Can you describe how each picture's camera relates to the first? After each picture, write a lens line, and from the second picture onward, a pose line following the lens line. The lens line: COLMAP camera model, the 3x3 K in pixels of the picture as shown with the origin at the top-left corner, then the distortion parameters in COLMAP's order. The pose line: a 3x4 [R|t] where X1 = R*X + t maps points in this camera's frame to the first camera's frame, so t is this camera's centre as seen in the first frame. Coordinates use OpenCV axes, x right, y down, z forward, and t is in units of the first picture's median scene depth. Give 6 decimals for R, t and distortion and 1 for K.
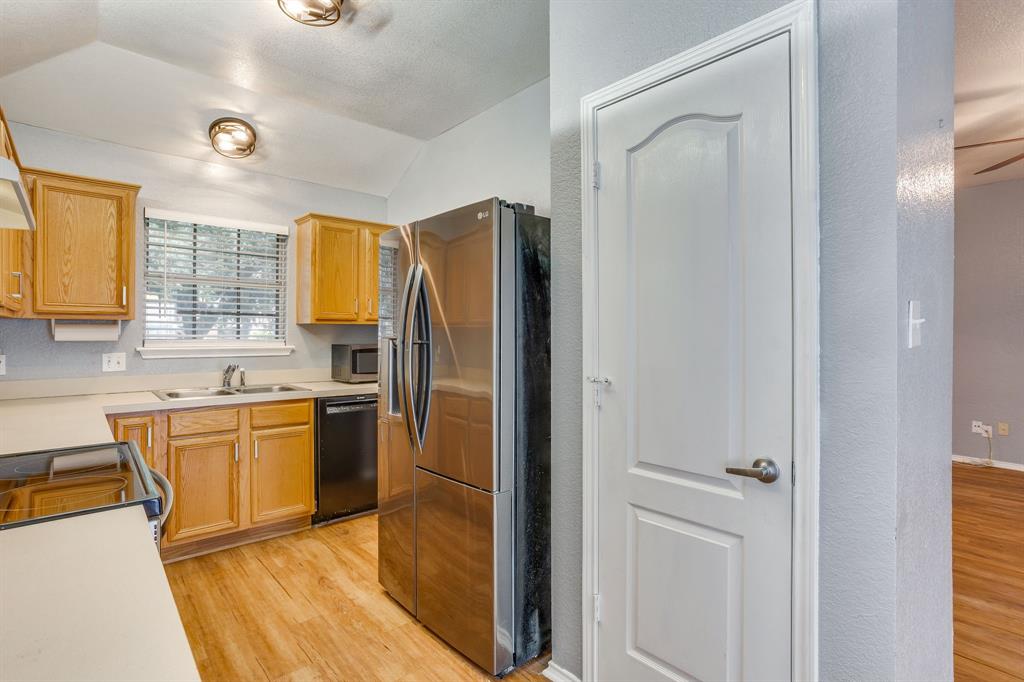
lens RADIAL K [[499.8, 0, 508.0], [0, 499.8, 331.3], [0, 0, 1]] dist [-0.060155, 0.034348]
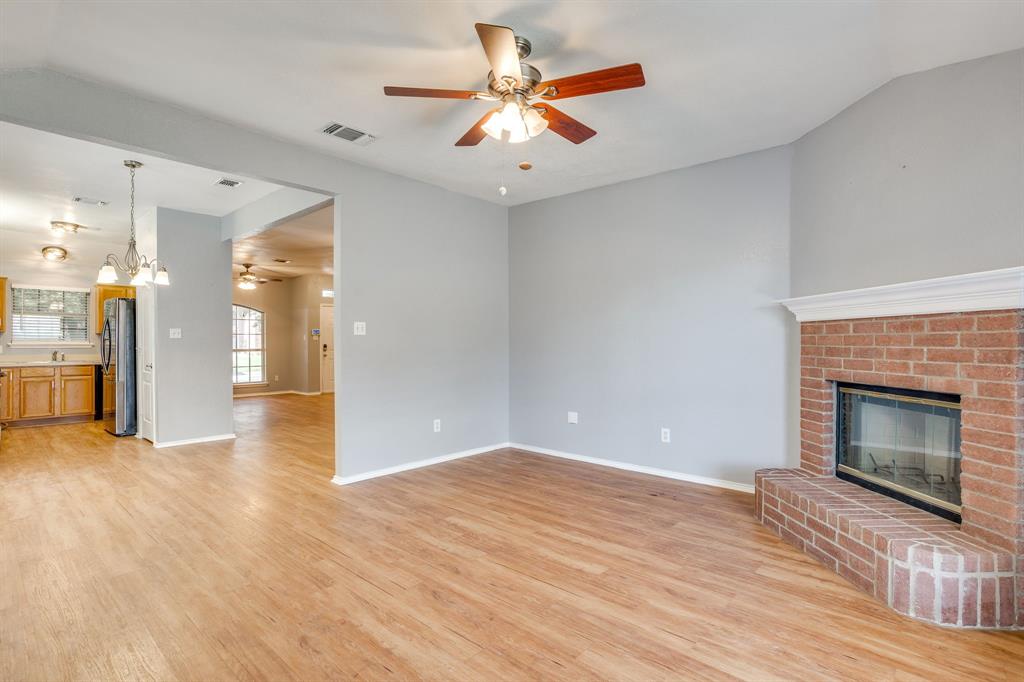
lens RADIAL K [[498.5, 0, 506.6], [0, 498.5, 340.6], [0, 0, 1]] dist [-0.057774, 0.035411]
pose [[0.993905, -0.002927, 0.110198, 1.395271], [0.002760, 0.999995, 0.001672, 0.022596], [-0.110202, -0.001357, 0.993908, -1.629608]]
